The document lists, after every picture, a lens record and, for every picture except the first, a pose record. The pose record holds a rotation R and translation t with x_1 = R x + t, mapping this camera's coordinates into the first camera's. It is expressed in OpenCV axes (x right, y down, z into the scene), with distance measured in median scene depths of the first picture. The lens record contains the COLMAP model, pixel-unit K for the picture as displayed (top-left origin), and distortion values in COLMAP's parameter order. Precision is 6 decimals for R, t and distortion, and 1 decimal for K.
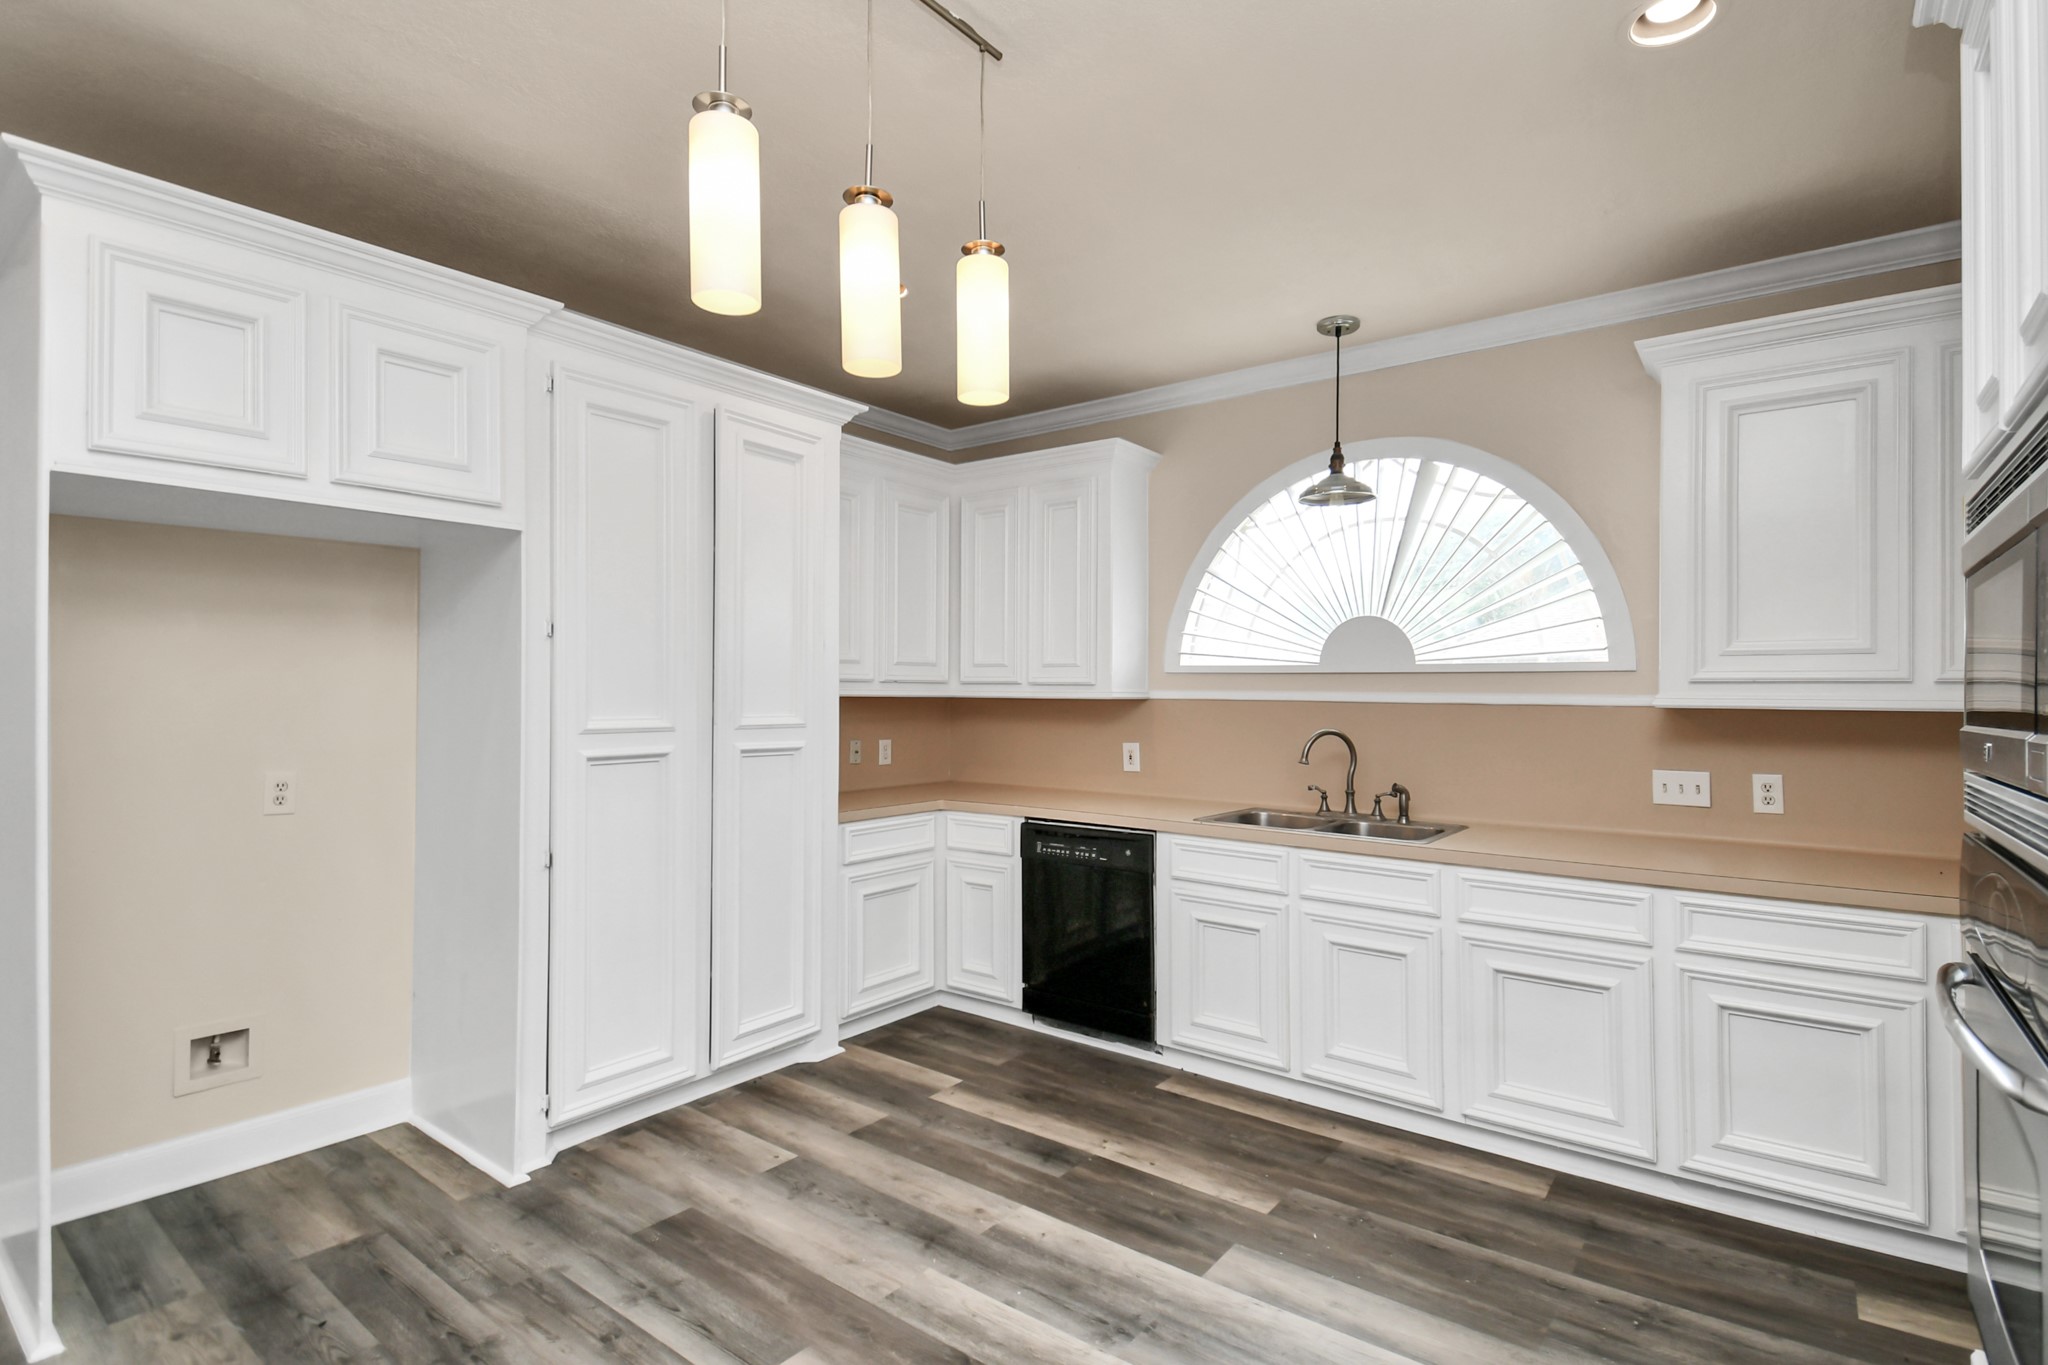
lens RADIAL K [[977.3, 0, 1045.8], [0, 977.3, 683.9], [0, 0, 1]] dist [0.013174, -0.021480]
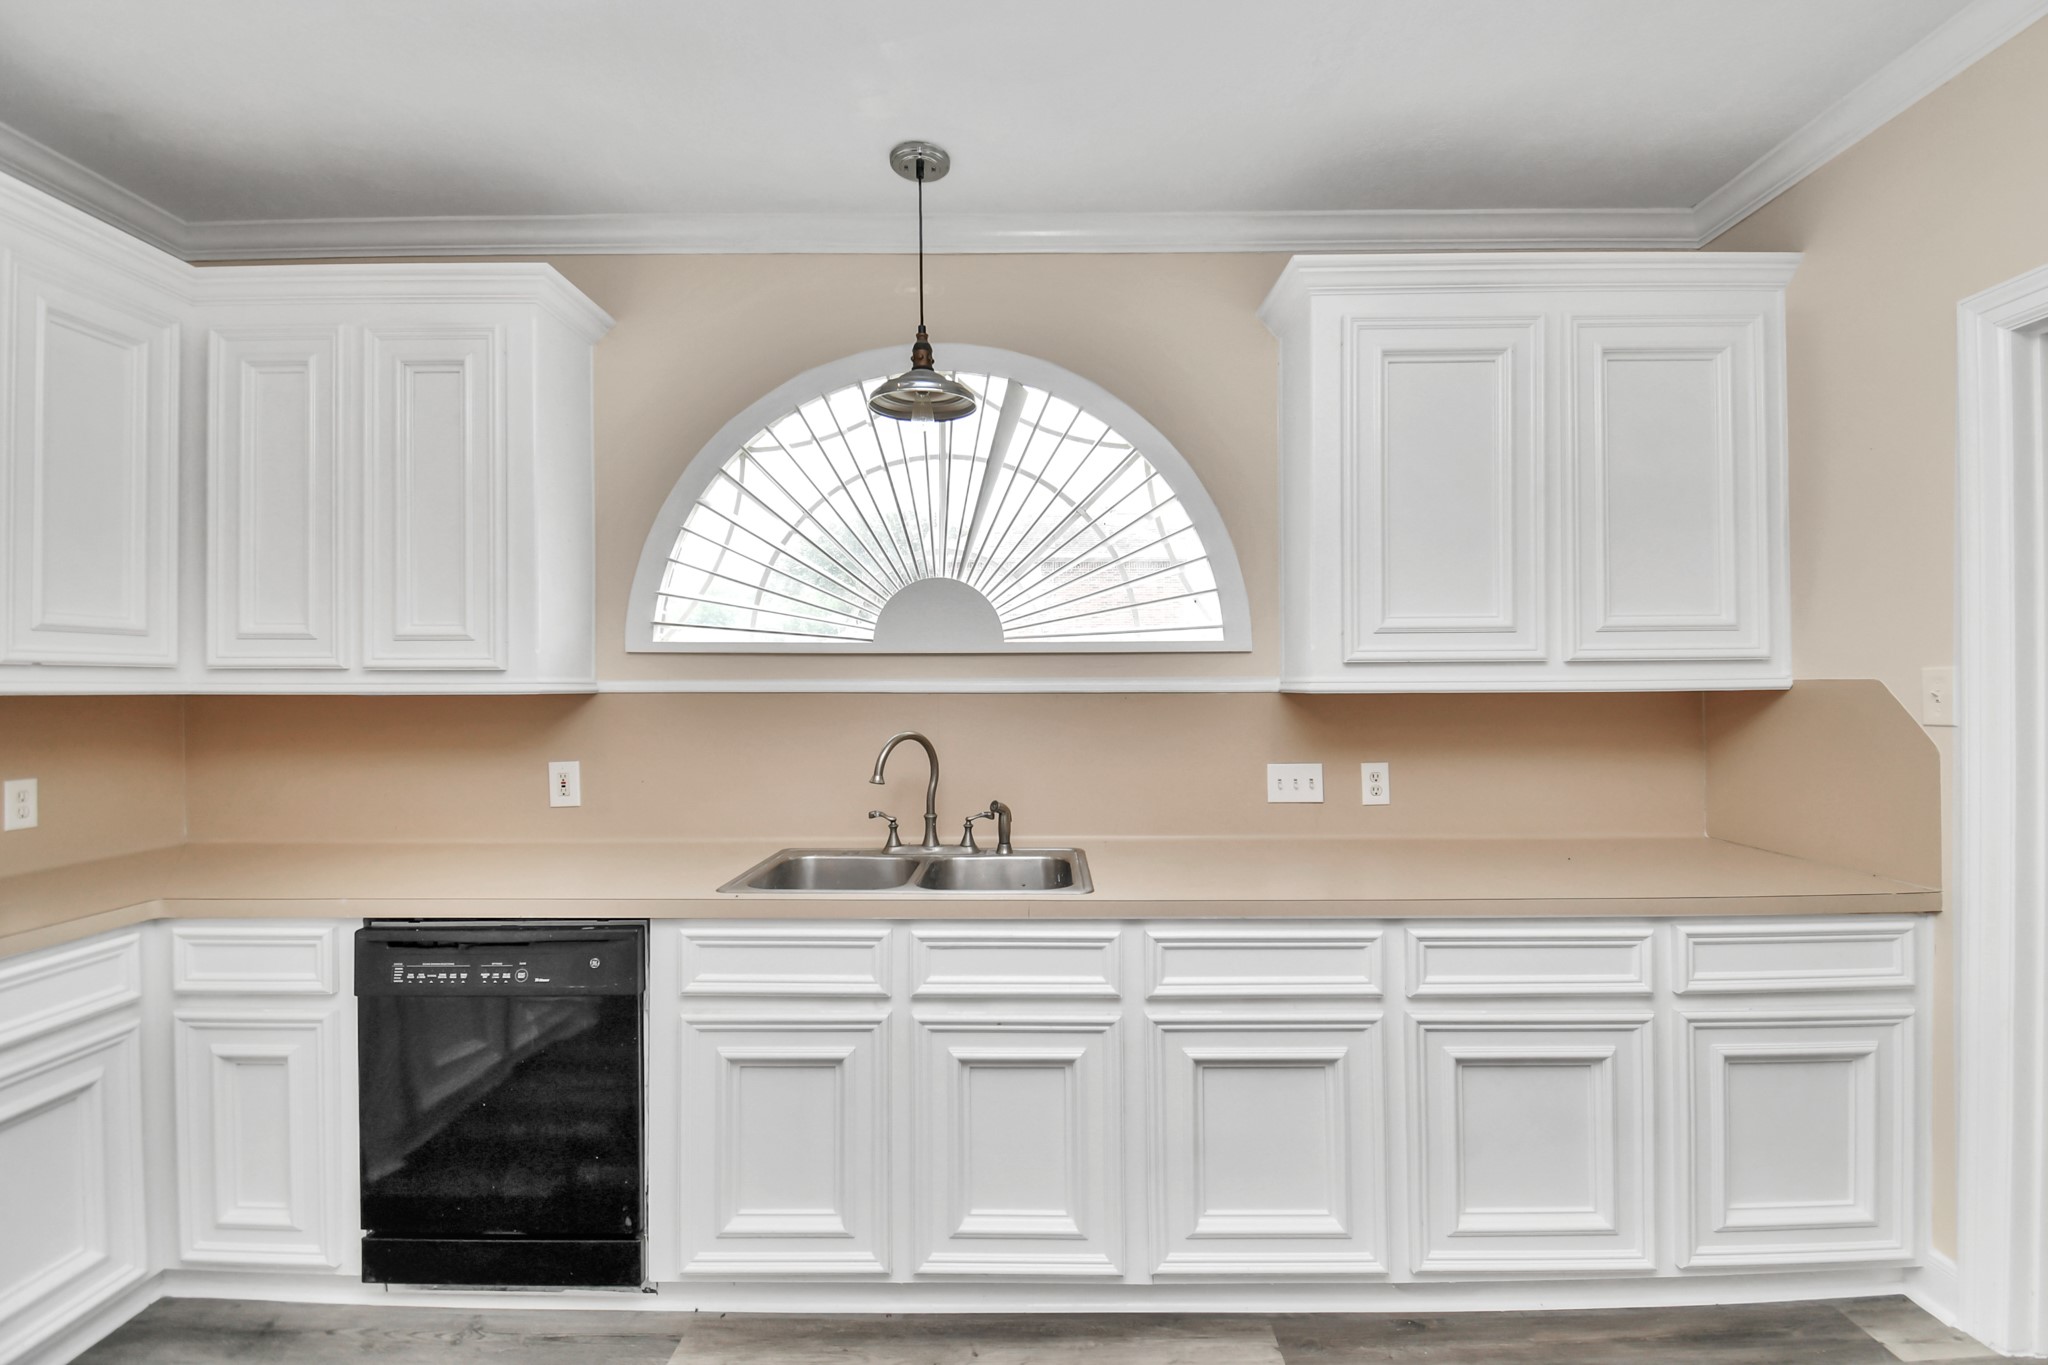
lens RADIAL K [[879.6, 0, 1032.2], [0, 879.6, 673.4], [0, 0, 1]] dist [0.011540, -0.015790]
pose [[0.795302, -0.004372, 0.606198, -0.023979], [0.004923, 0.999988, 0.000754, 0.004005], [-0.606194, 0.002385, 0.795313, 0.436014]]
